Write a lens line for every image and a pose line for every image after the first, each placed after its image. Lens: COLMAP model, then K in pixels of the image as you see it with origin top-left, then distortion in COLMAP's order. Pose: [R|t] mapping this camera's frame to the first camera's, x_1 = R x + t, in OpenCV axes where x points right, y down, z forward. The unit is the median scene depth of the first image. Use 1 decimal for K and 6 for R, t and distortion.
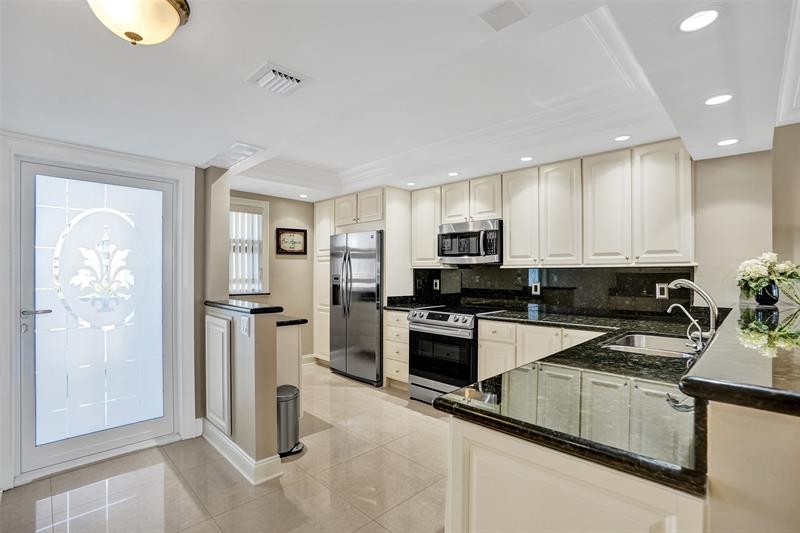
lens RADIAL K [[373.4, 0, 400.0], [0, 373.4, 266.5], [0, 0, 1]] dist [-0.079023, 0.035860]
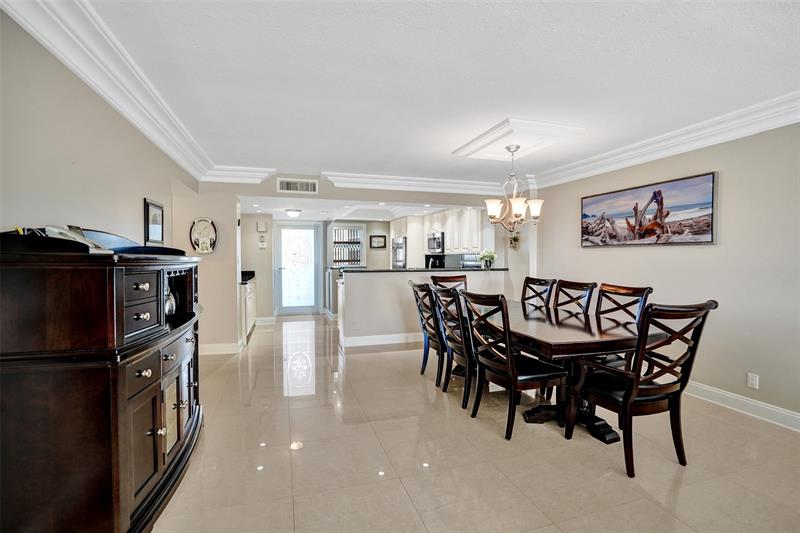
lens RADIAL K [[373.4, 0, 400.0], [0, 373.4, 266.5], [0, 0, 1]] dist [-0.079023, 0.035860]
pose [[0.885120, 0.008335, -0.465288, 0.930619], [0.009525, 0.999306, 0.036020, -0.005446], [0.465265, -0.036314, 0.884426, -0.915709]]
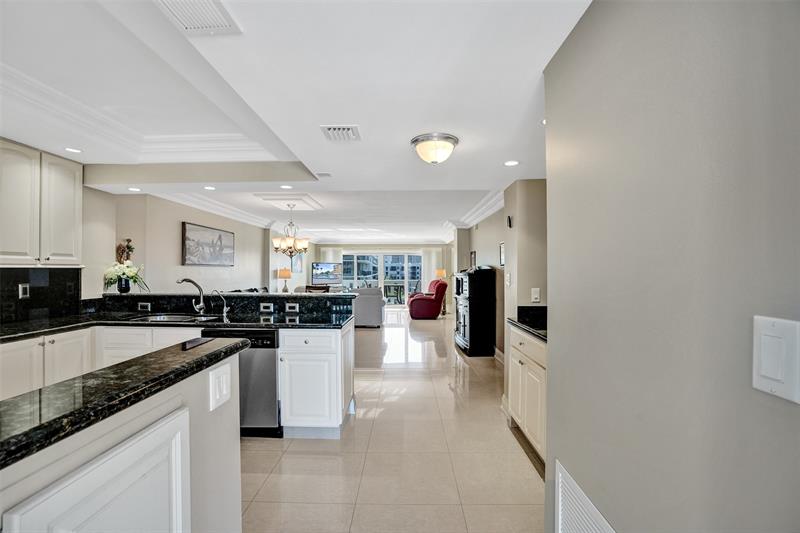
lens RADIAL K [[373.4, 0, 400.0], [0, 373.4, 266.5], [0, 0, 1]] dist [-0.079023, 0.035860]
pose [[-0.689589, 0.004786, 0.724185, -0.517652], [-0.013470, 0.999720, -0.019433, 0.002266], [-0.724075, -0.023156, -0.689332, 0.625110]]
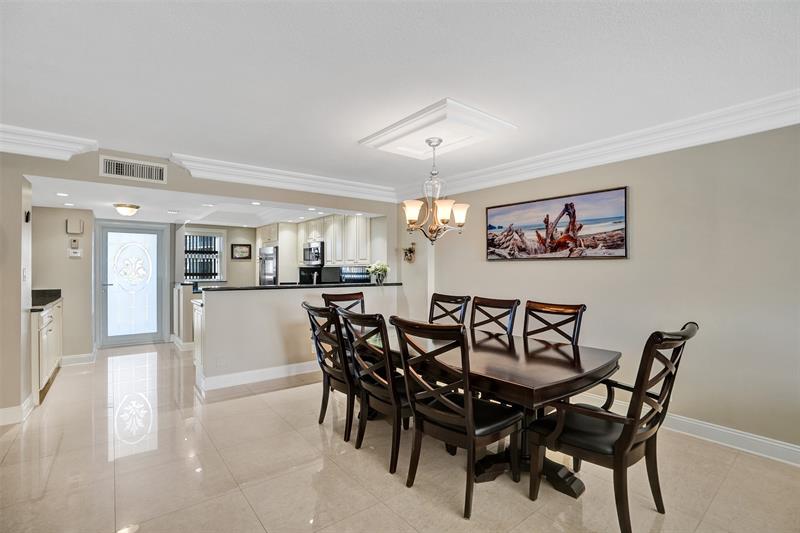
lens RADIAL K [[373.4, 0, 400.0], [0, 373.4, 266.5], [0, 0, 1]] dist [-0.079023, 0.035860]
pose [[0.993428, -0.001583, -0.114446, 0.779484], [0.002317, 0.999978, 0.006277, -0.008190], [0.114433, -0.006501, 0.993410, -0.756864]]
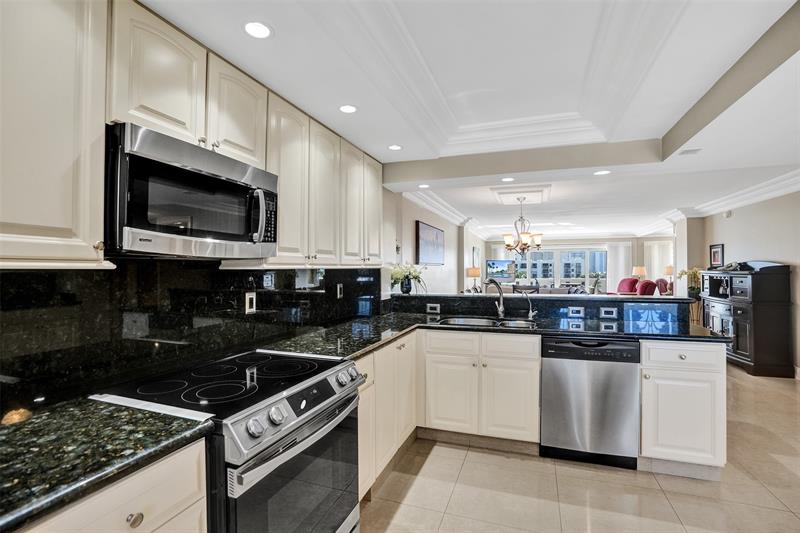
lens RADIAL K [[376.2, 0, 400.0], [0, 376.2, 266.5], [0, 0, 1]] dist [-0.045085, 0.000118]
pose [[-0.415395, 0.005002, 0.909627, -0.239653], [-0.010132, 0.999897, -0.010126, 0.003817], [-0.909584, -0.013423, -0.415302, 0.881703]]
